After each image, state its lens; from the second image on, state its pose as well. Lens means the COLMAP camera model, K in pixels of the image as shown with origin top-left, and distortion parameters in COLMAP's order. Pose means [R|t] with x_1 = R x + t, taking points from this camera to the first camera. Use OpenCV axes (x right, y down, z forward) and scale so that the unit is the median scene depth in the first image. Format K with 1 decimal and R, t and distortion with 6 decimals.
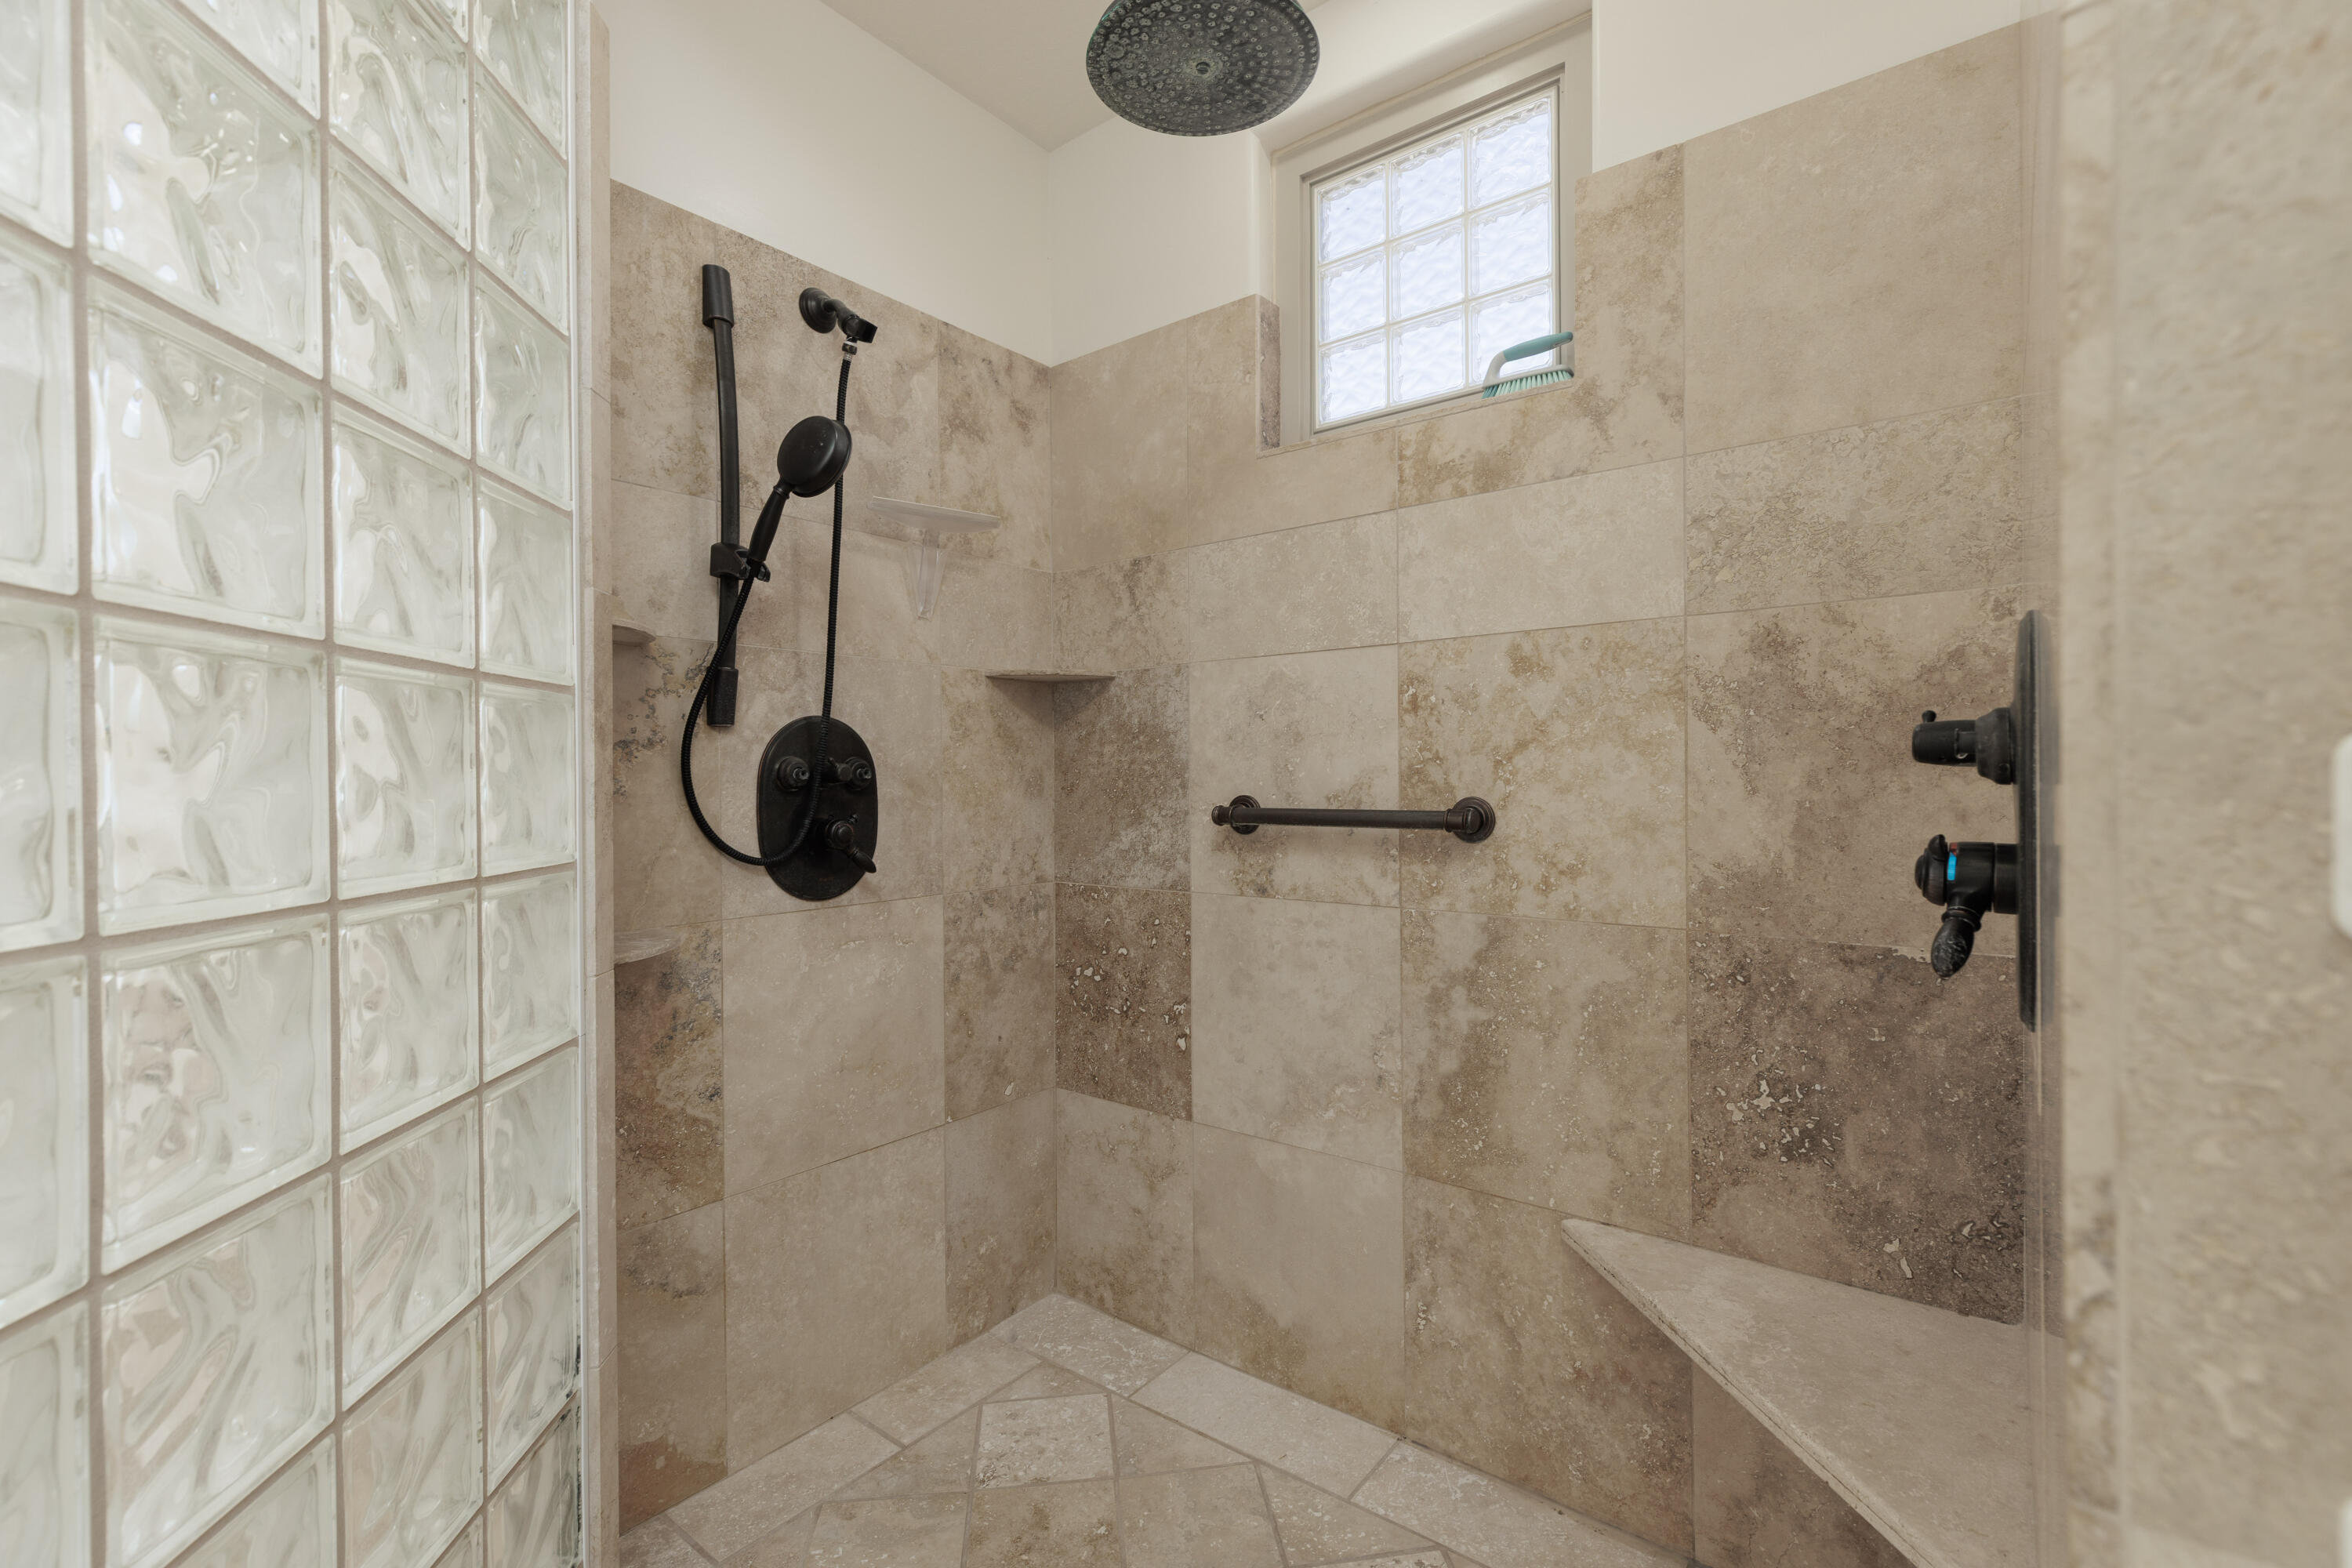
lens RADIAL K [[1045.8, 0, 1186.2], [0, 1045.8, 780.6], [0, 0, 1]] dist [0.004279, 0.000387]
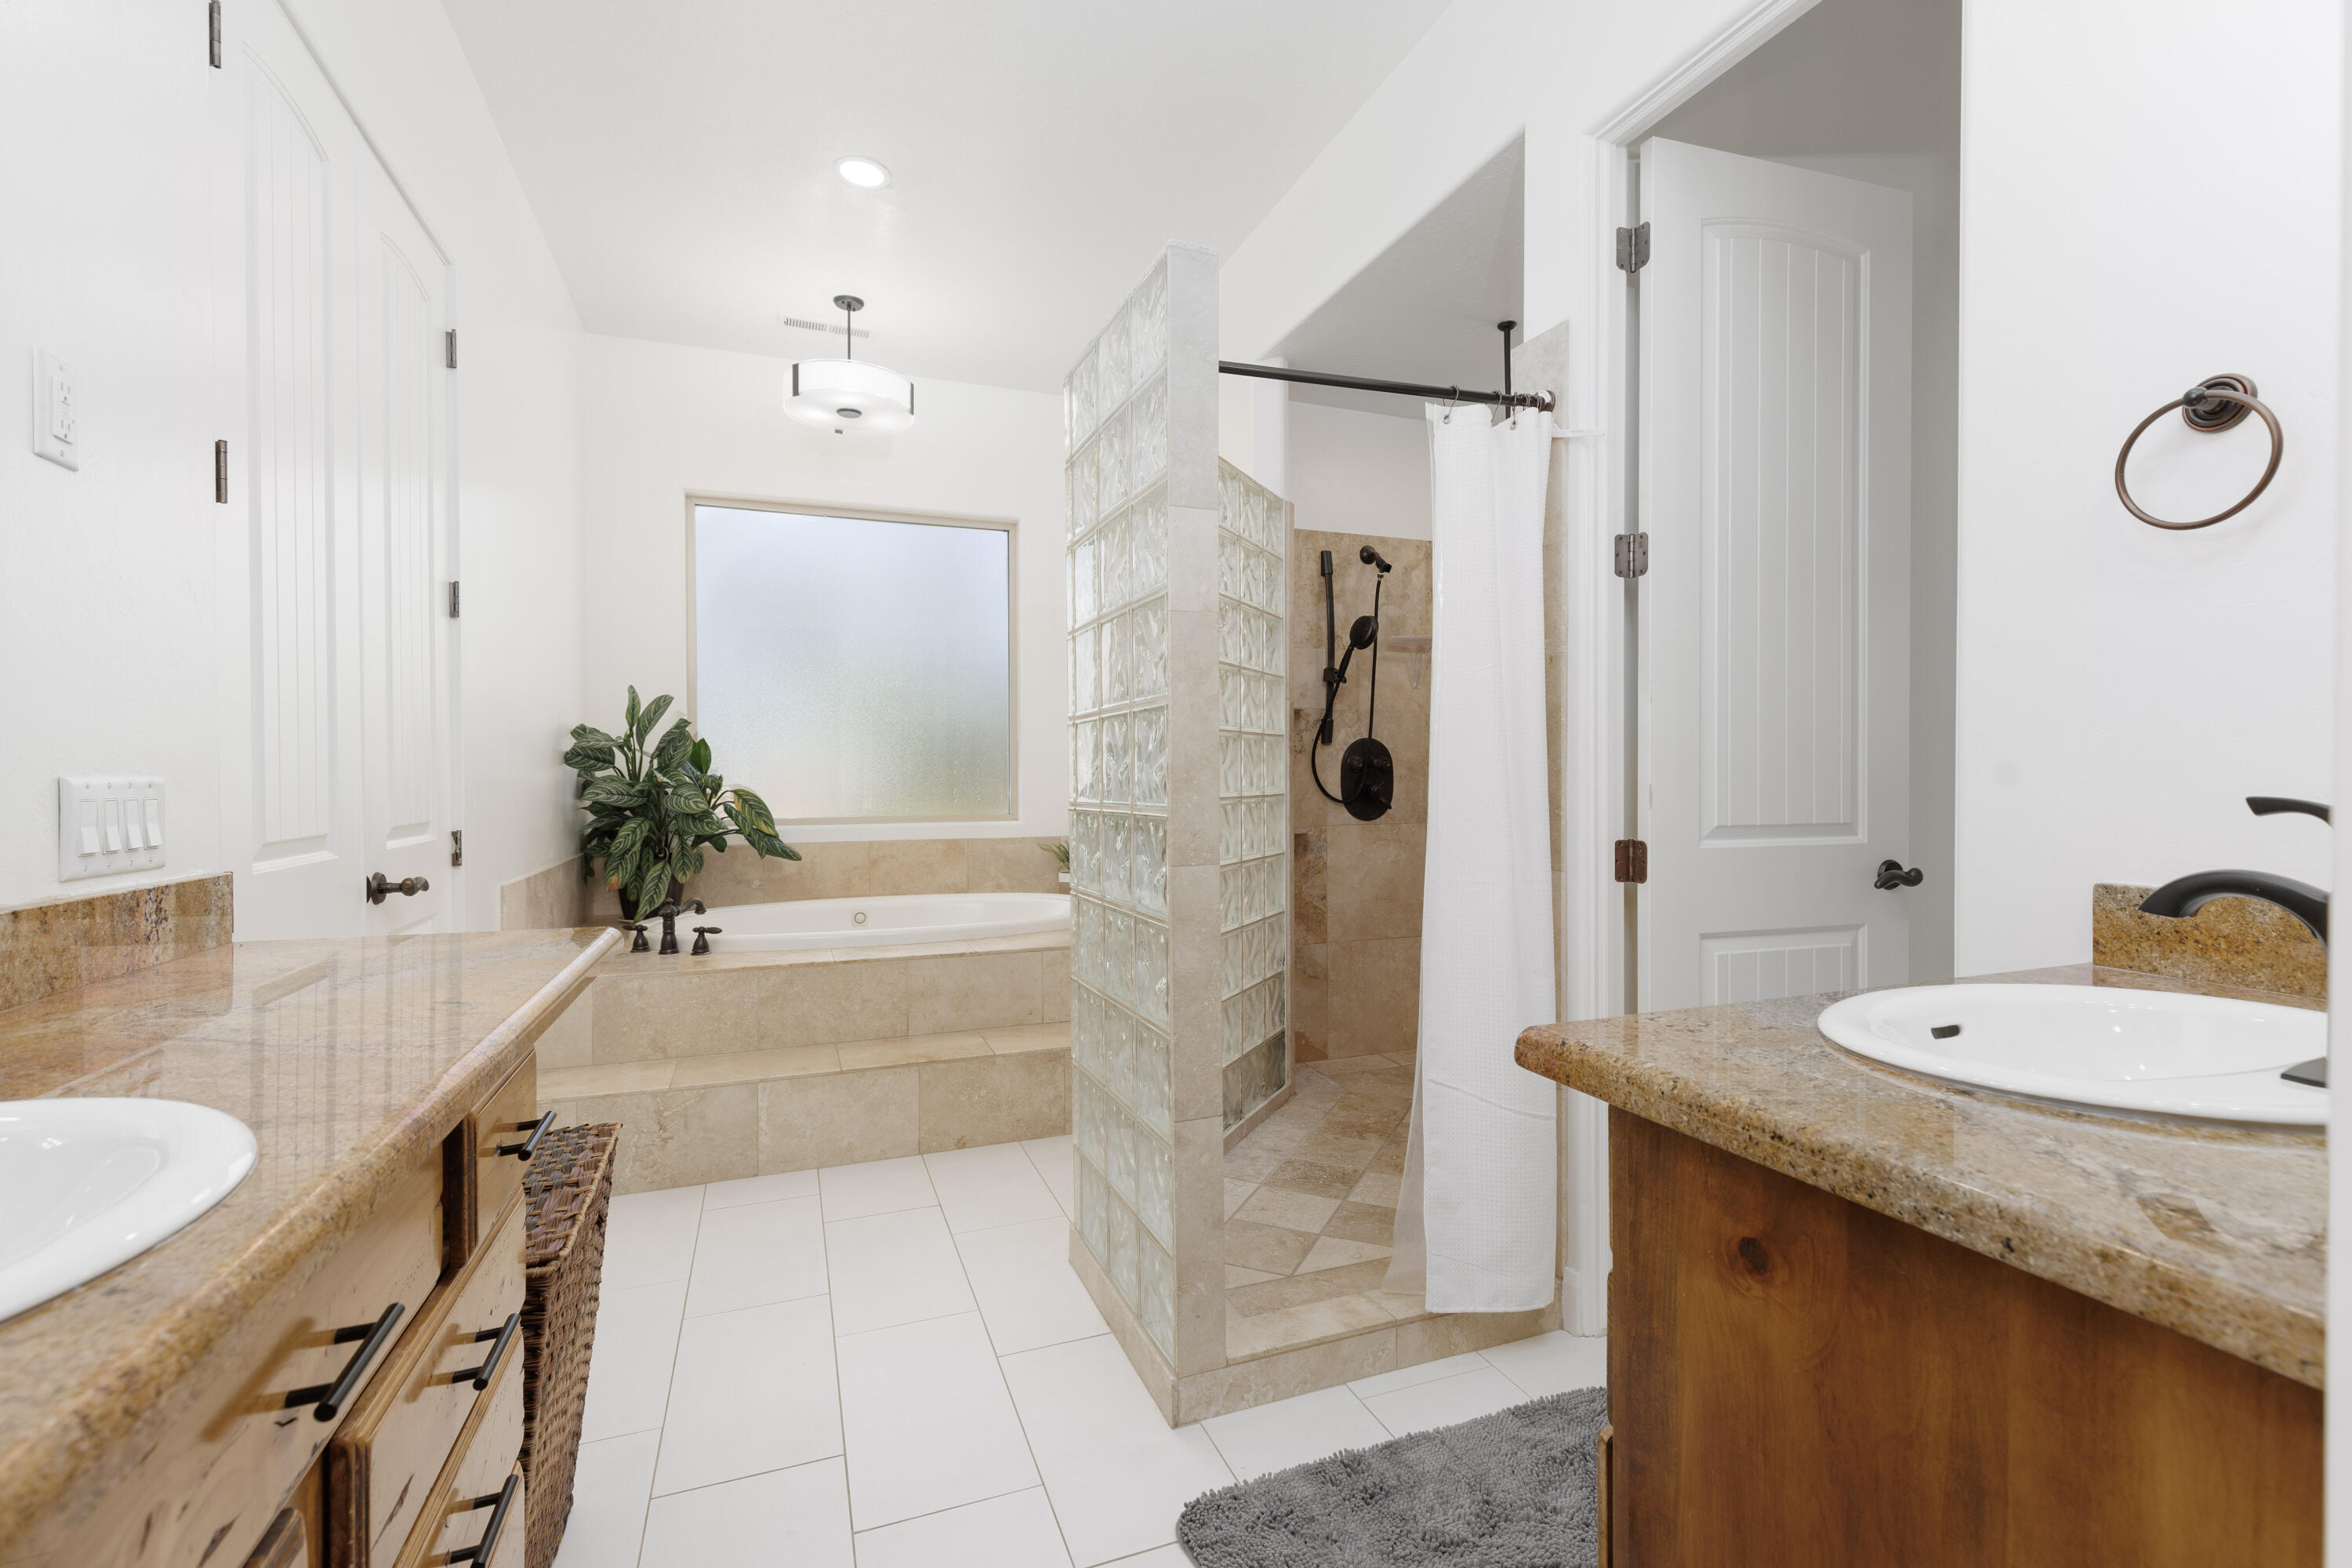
lens RADIAL K [[1045.8, 0, 1186.2], [0, 1045.8, 780.6], [0, 0, 1]] dist [0.004279, 0.000387]
pose [[0.859390, 0.010499, -0.511213, 0.493188], [-0.003211, 0.999880, 0.015137, -0.003350], [0.511311, -0.011367, 0.859321, -1.198849]]
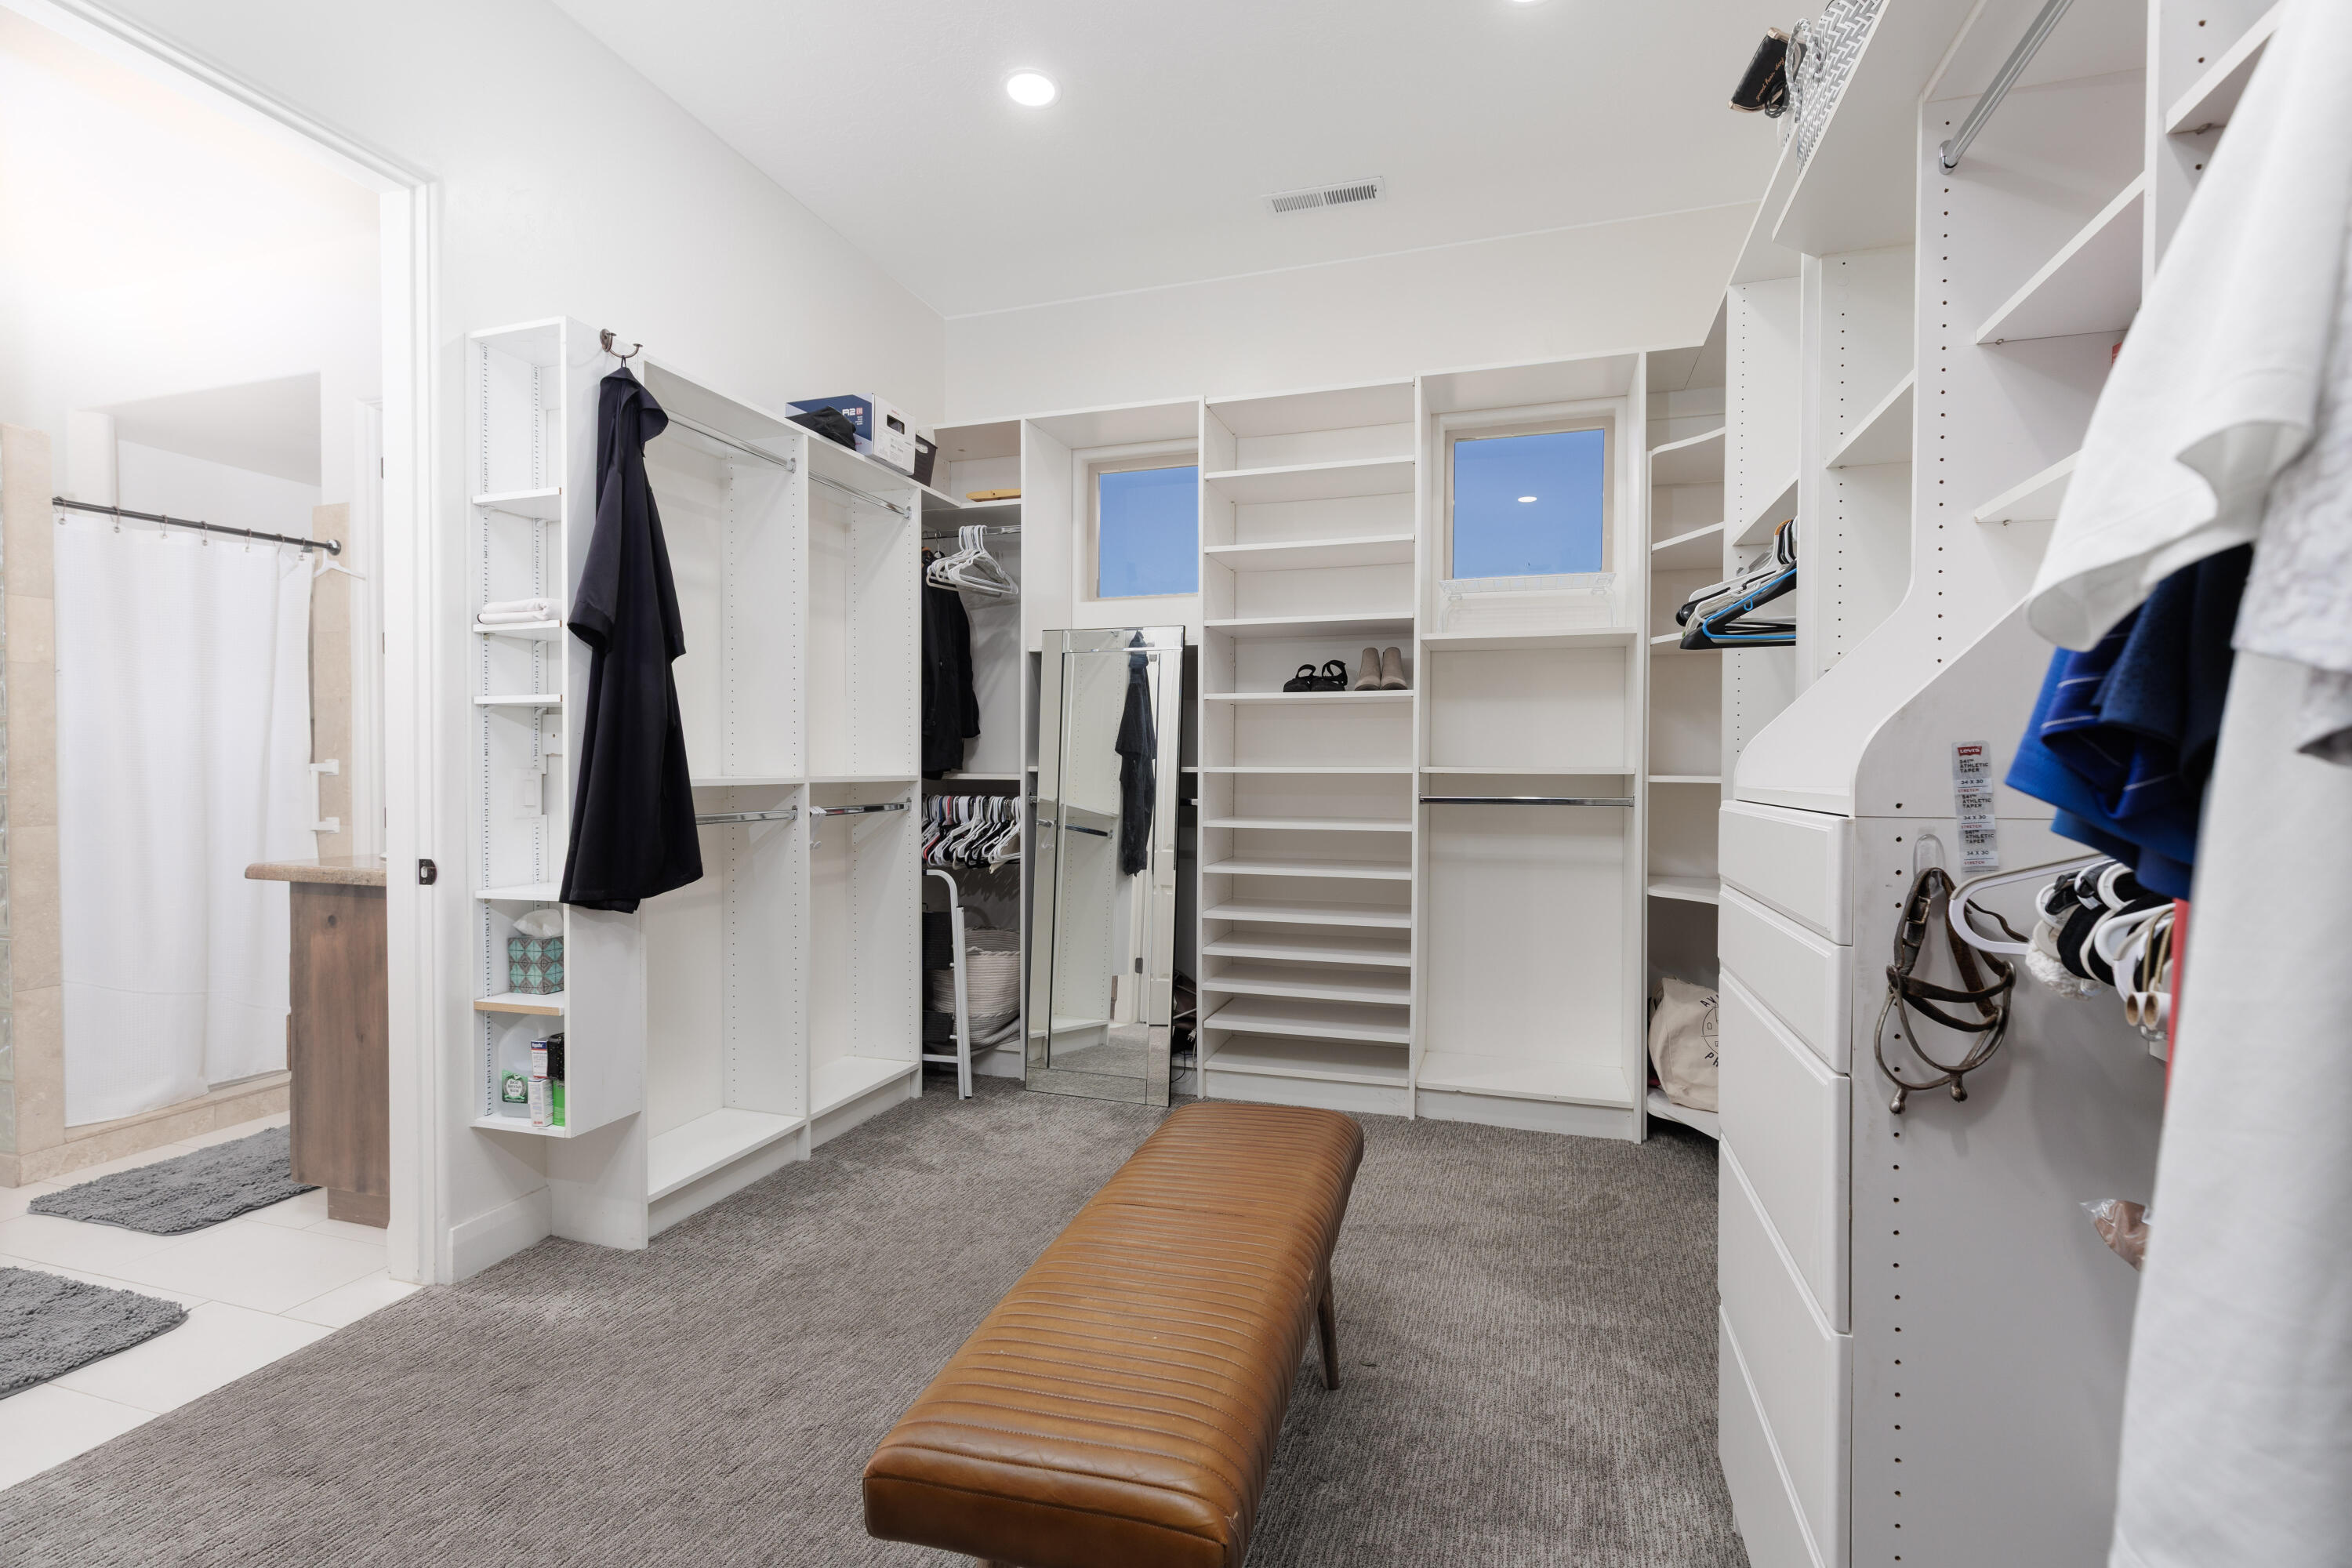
lens RADIAL K [[1045.8, 0, 1186.2], [0, 1045.8, 780.6], [0, 0, 1]] dist [0.004279, 0.000387]
pose [[0.937358, 0.007357, 0.348291, 1.828577], [-0.011738, 0.999876, 0.010470, -0.024075], [-0.348171, -0.013902, 0.937328, -4.068829]]
